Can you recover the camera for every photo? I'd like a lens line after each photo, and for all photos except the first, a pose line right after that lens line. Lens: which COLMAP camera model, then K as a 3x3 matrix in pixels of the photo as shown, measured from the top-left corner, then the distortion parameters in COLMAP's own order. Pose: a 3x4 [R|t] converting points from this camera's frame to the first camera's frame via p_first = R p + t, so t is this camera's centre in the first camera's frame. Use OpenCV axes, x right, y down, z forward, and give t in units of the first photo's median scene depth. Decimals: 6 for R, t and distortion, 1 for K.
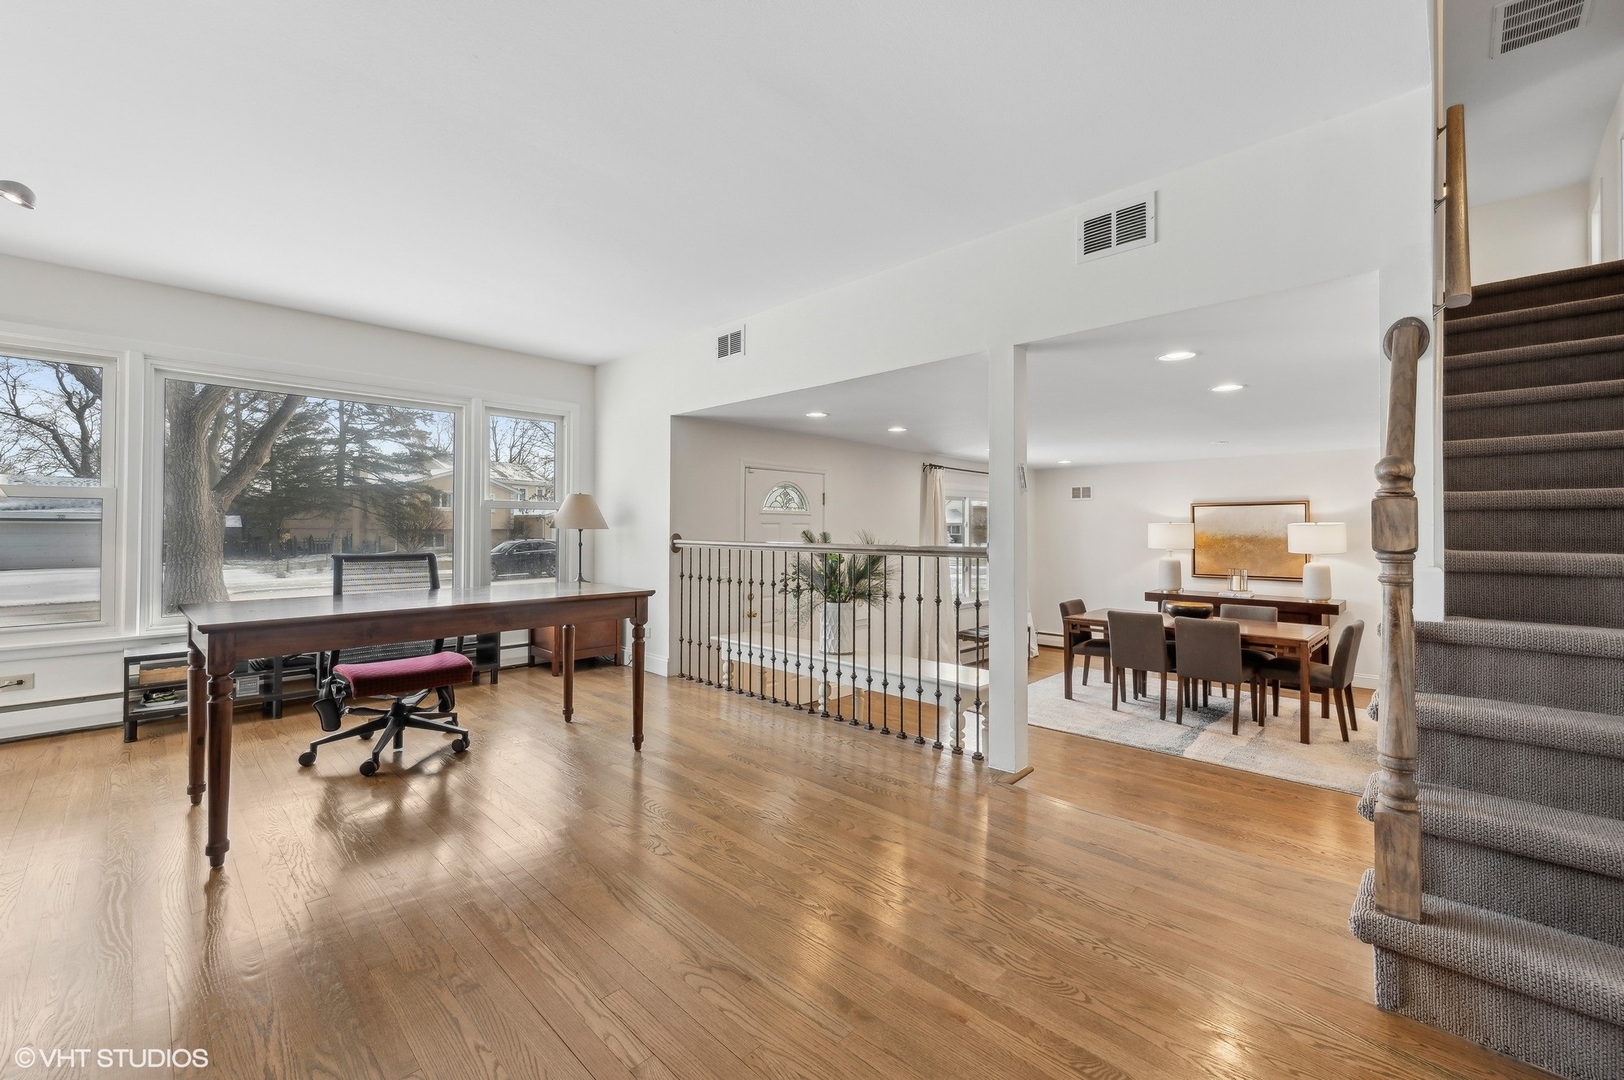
lens RADIAL K [[680.1, 0, 809.0], [0, 680.1, 529.5], [0, 0, 1]] dist [0.000087, -0.000160]
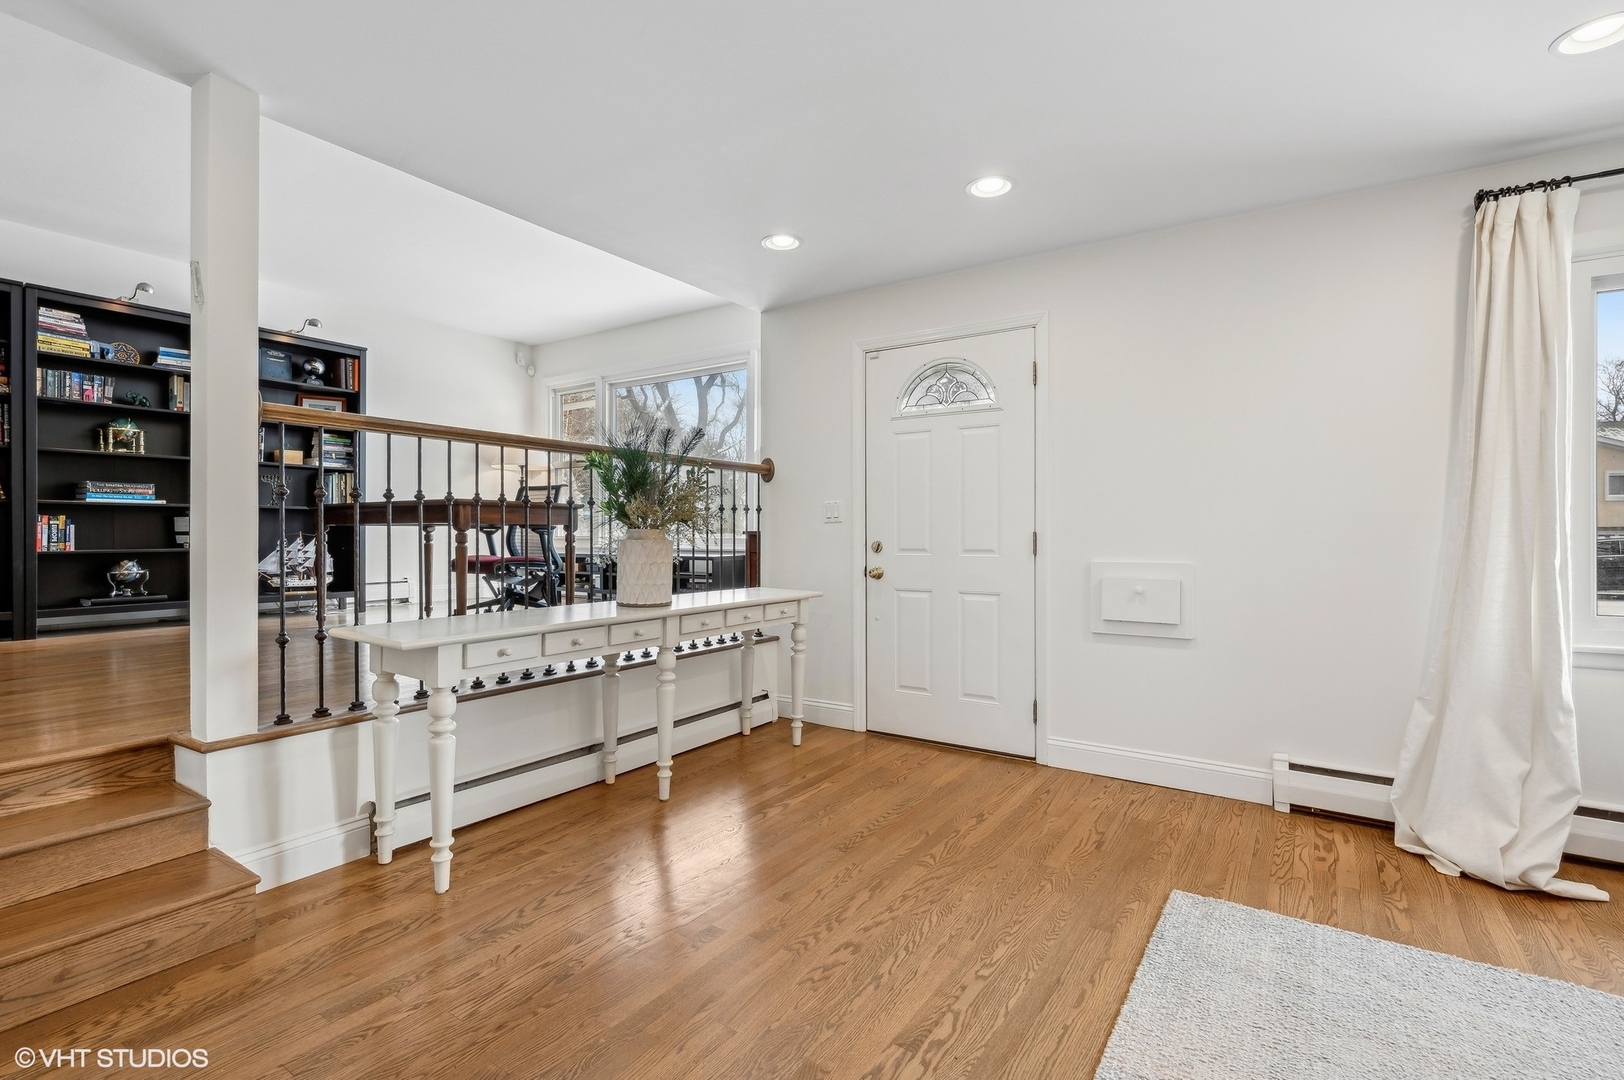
lens RADIAL K [[757.1, 0, 812.4], [0, 757.1, 535.3], [0, 0, 1]] dist [-0.001376, 0.002337]
pose [[0.173287, -0.007028, -0.984846, 0.681250], [-0.000896, 0.999973, -0.007294, 0.101935], [0.984871, 0.002146, 0.173276, 0.890015]]
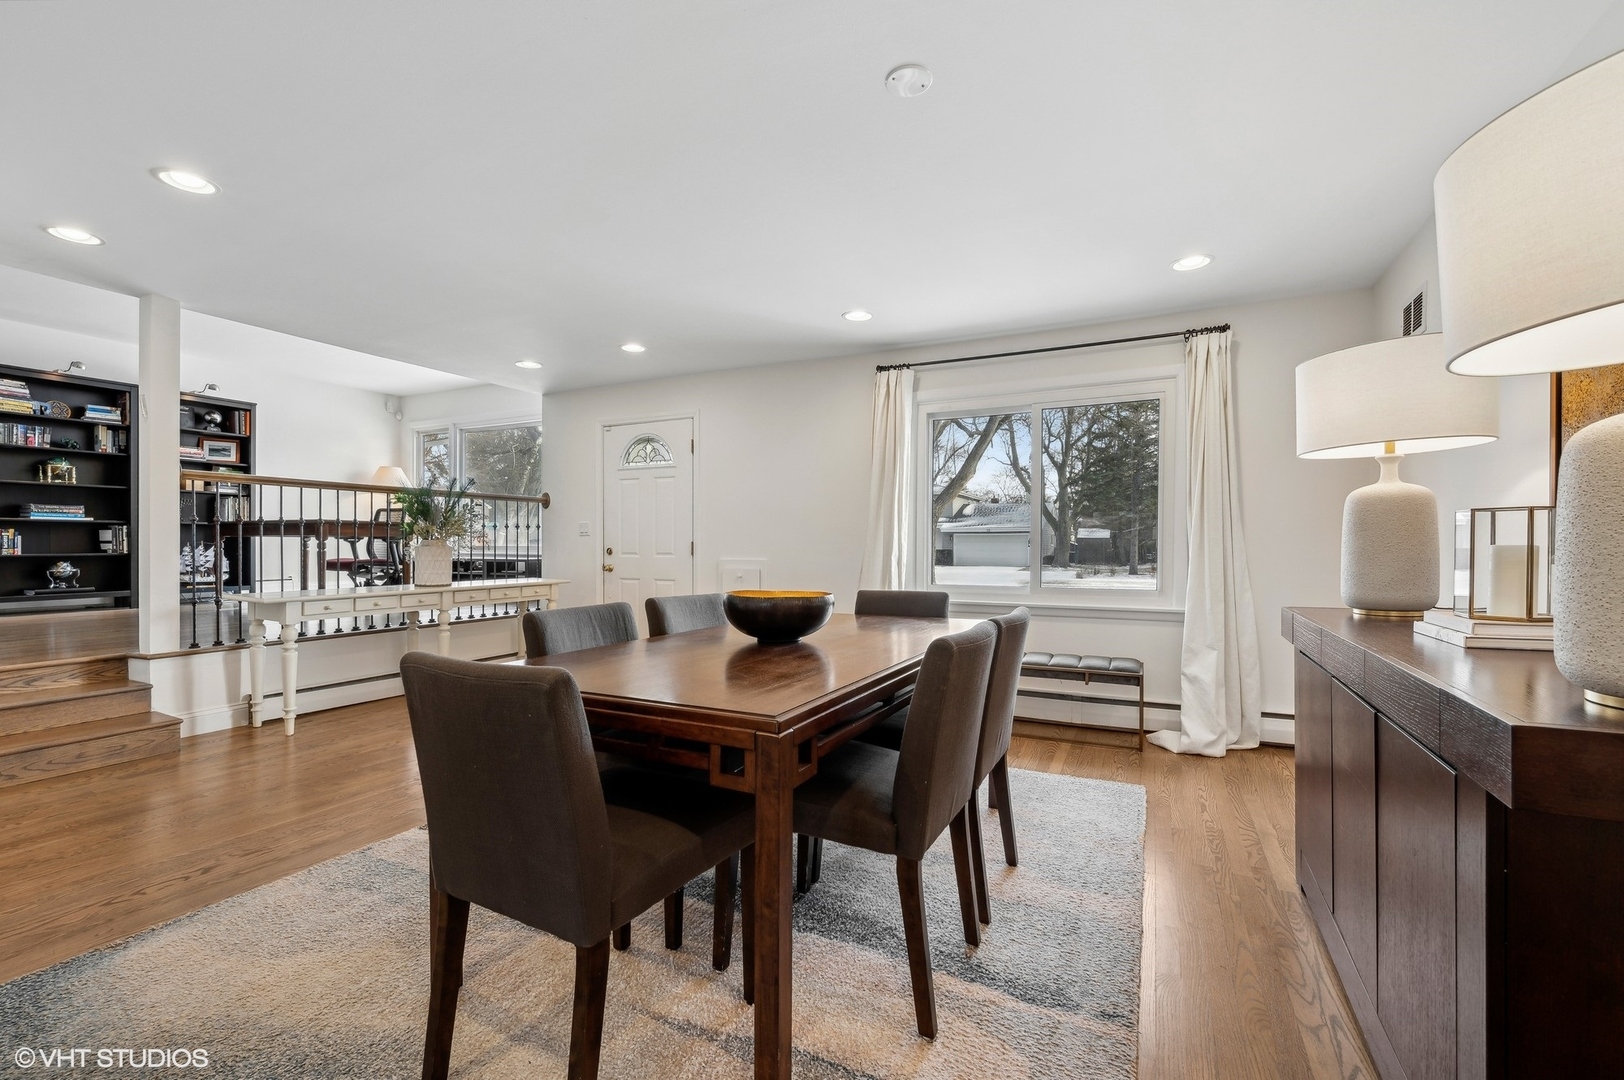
lens RADIAL K [[705.3, 0, 820.9], [0, 705.3, 547.3], [0, 0, 1]] dist [-0.000014, 0.000581]
pose [[0.298273, -0.003275, -0.954475, 1.121617], [-0.001017, 0.999992, -0.003749, 0.105543], [0.954480, 0.002089, 0.298267, 1.080596]]
